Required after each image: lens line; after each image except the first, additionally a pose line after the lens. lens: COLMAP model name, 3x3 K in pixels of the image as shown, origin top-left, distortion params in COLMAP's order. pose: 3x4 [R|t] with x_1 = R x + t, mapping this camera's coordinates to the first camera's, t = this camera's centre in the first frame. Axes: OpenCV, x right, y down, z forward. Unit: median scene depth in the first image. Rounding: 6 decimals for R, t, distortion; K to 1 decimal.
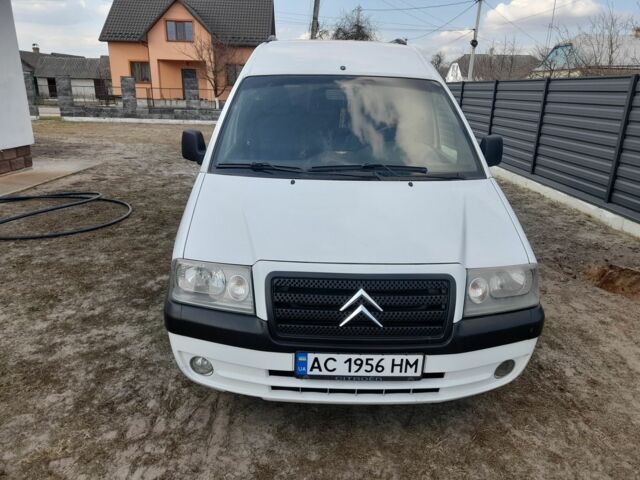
lens RADIAL K [[480.7, 0, 320.0], [0, 480.7, 240.0], [0, 0, 1]] dist [0.095401, -0.133205]
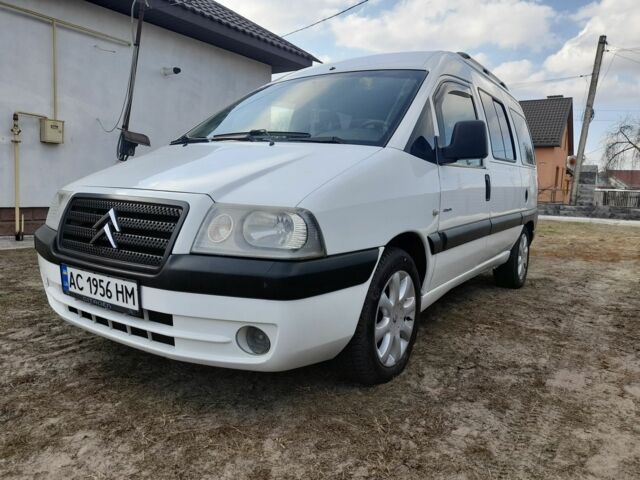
lens RADIAL K [[480.7, 0, 320.0], [0, 480.7, 240.0], [0, 0, 1]] dist [0.095401, -0.133205]
pose [[0.807355, 0.070812, -0.585801, 0.996241], [-0.200441, 0.966651, -0.159400, 0.232162], [0.554978, 0.246111, 0.794625, 0.447529]]
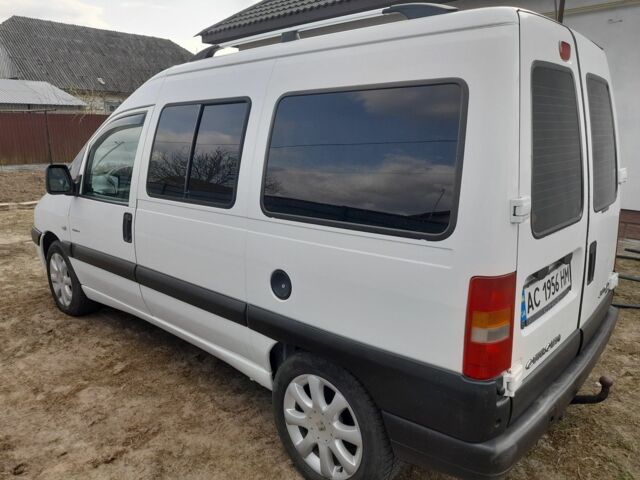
lens RADIAL K [[480.7, 0, 320.0], [0, 480.7, 240.0], [0, 0, 1]] dist [0.095401, -0.133205]
pose [[-0.720046, 0.137836, -0.680099, 1.057364], [-0.233112, 0.875072, 0.424156, -0.966311], [0.653600, 0.463951, -0.597961, 3.130336]]
